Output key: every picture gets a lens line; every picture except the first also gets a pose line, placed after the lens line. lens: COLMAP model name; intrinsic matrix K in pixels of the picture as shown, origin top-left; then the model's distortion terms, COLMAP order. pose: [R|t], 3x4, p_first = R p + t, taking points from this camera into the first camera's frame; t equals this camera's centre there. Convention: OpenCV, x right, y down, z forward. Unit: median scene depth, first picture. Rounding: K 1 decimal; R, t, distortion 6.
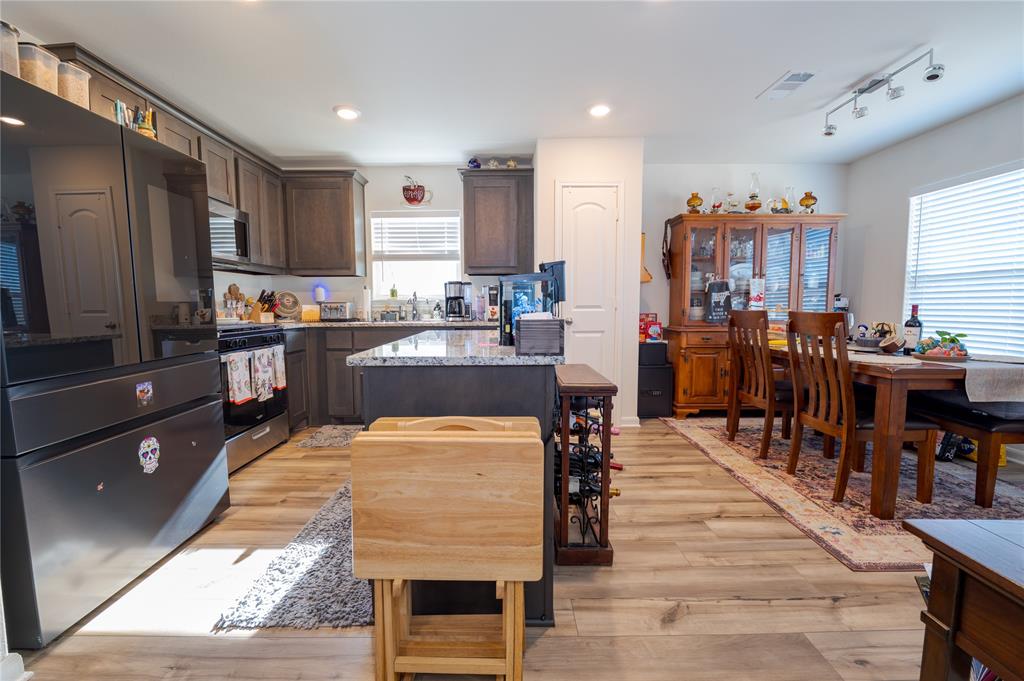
lens RADIAL K [[420.5, 0, 506.6], [0, 420.5, 342.2], [0, 0, 1]] dist [-0.015396, -0.000014]
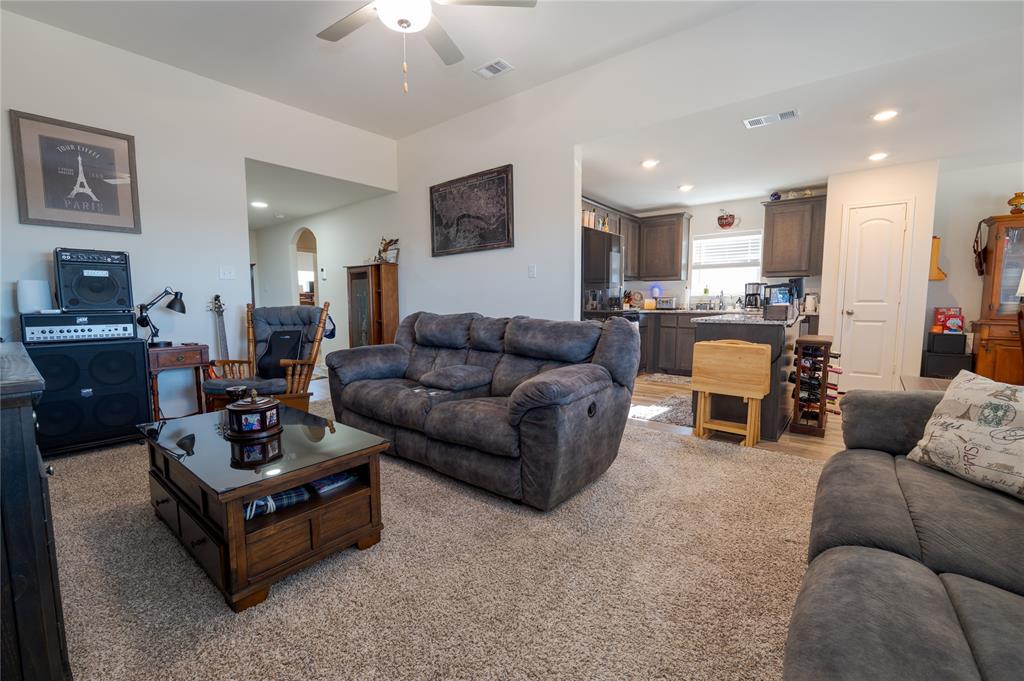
lens RADIAL K [[420.5, 0, 506.6], [0, 420.5, 342.2], [0, 0, 1]] dist [-0.015396, -0.000014]
pose [[0.771912, 0.064541, -0.632445, 0.138031], [-0.055858, 0.997871, 0.033658, 0.053894], [0.633271, 0.009346, 0.773874, -0.610450]]
